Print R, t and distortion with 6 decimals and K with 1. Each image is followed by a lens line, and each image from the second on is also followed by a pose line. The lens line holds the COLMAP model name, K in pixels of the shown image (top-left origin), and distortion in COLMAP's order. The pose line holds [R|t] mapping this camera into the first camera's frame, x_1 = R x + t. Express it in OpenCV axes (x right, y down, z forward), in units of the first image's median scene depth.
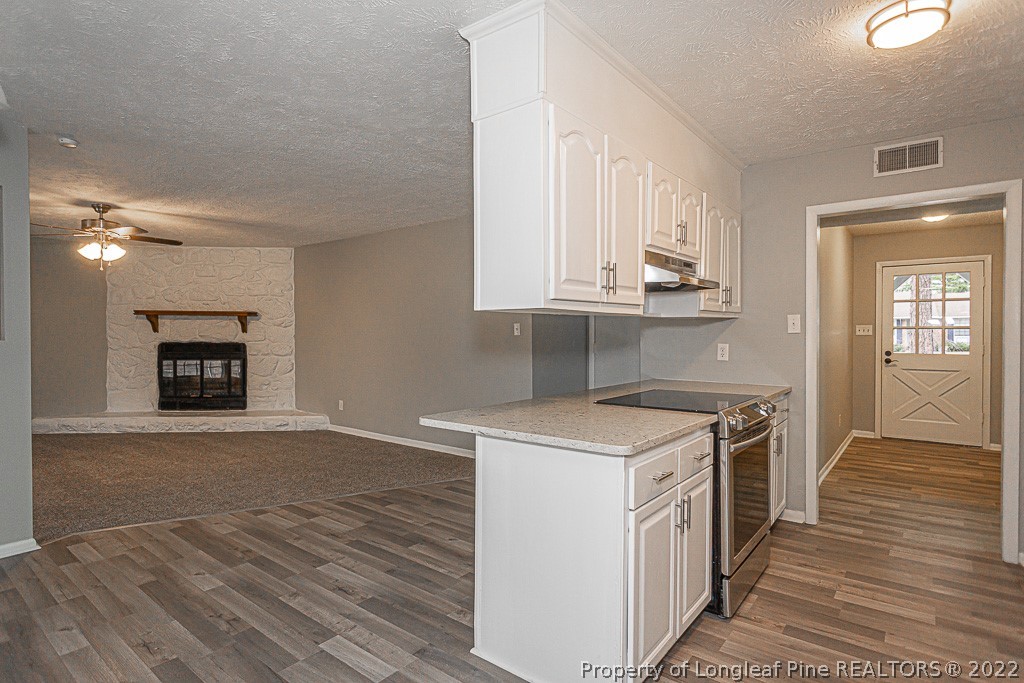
lens RADIAL K [[552.5, 0, 518.6], [0, 552.5, 336.1], [0, 0, 1]] dist [-0.019908, 0.010461]
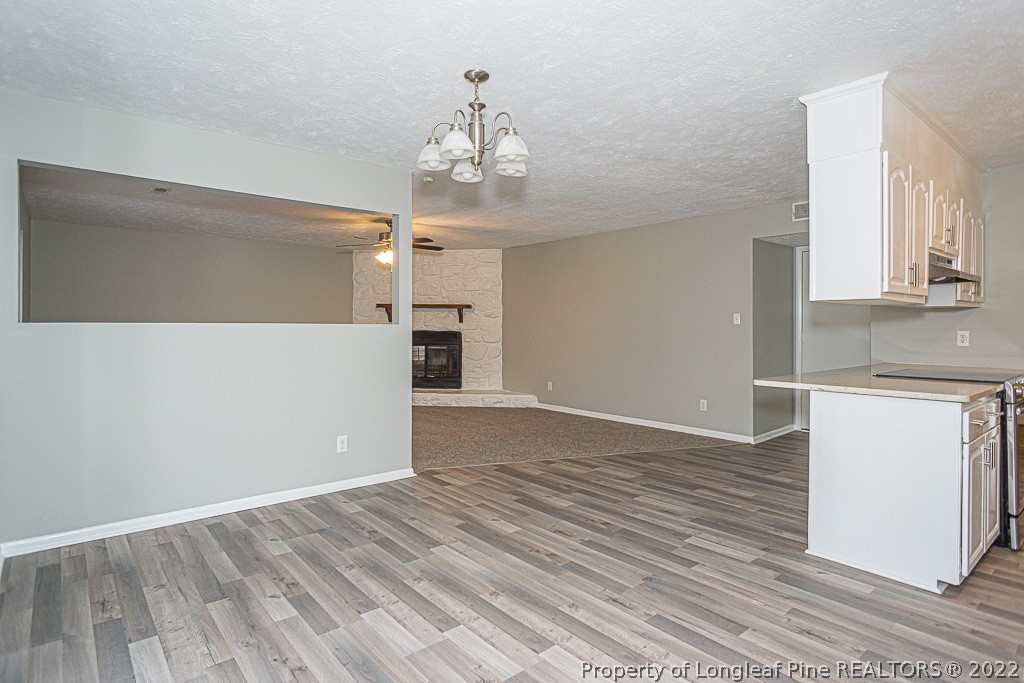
lens RADIAL K [[552.5, 0, 514.9], [0, 552.5, 321.8], [0, 0, 1]] dist [-0.019908, 0.010461]
pose [[0.981179, 0.005104, -0.193031, -0.234479], [-0.008527, 0.999821, -0.016906, 0.015736], [0.192910, 0.018234, 0.981047, -0.207187]]
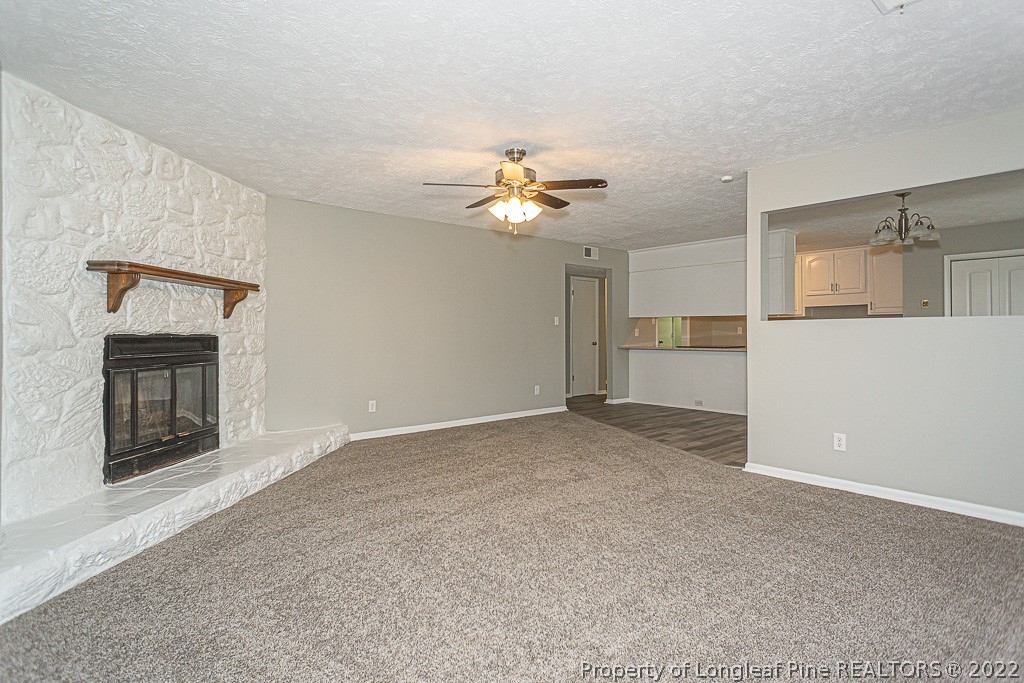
lens RADIAL K [[552.5, 0, 503.4], [0, 552.5, 336.6], [0, 0, 1]] dist [-0.019908, 0.010461]
pose [[0.187312, -0.004091, 0.982292, -1.545669], [0.016672, 0.999861, 0.000985, 0.027429], [-0.982159, 0.016192, 0.187355, 0.883854]]
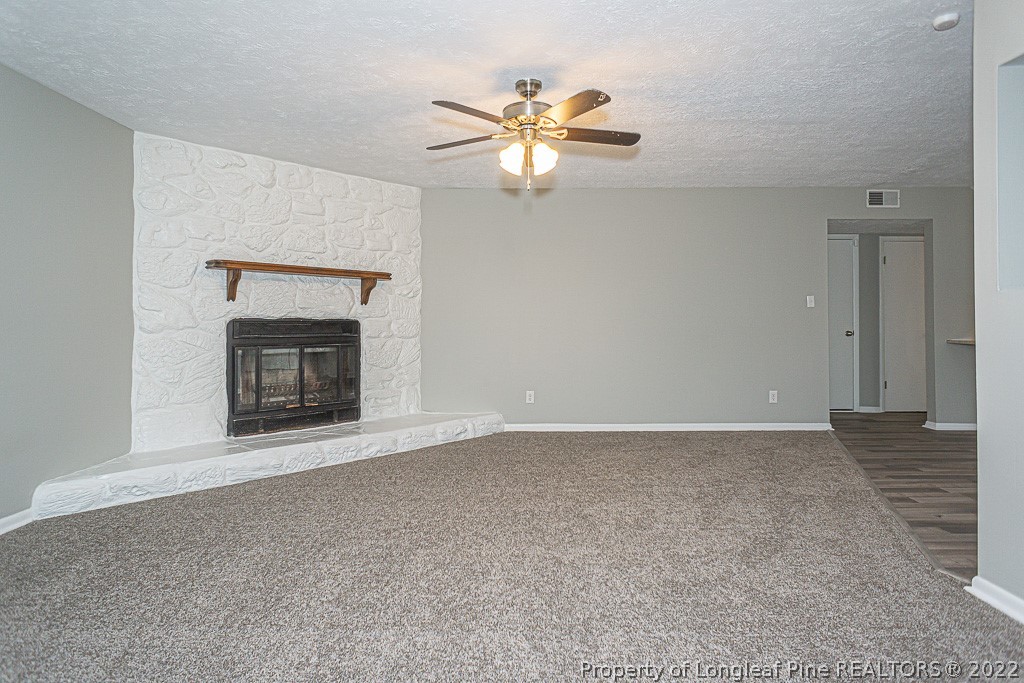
lens RADIAL K [[552.5, 0, 488.5], [0, 552.5, 317.0], [0, 0, 1]] dist [-0.019908, 0.010461]
pose [[0.789452, 0.007441, 0.613767, -1.184972], [0.006945, 0.999754, -0.021054, 0.036420], [-0.613773, 0.020884, 0.789206, 0.566257]]
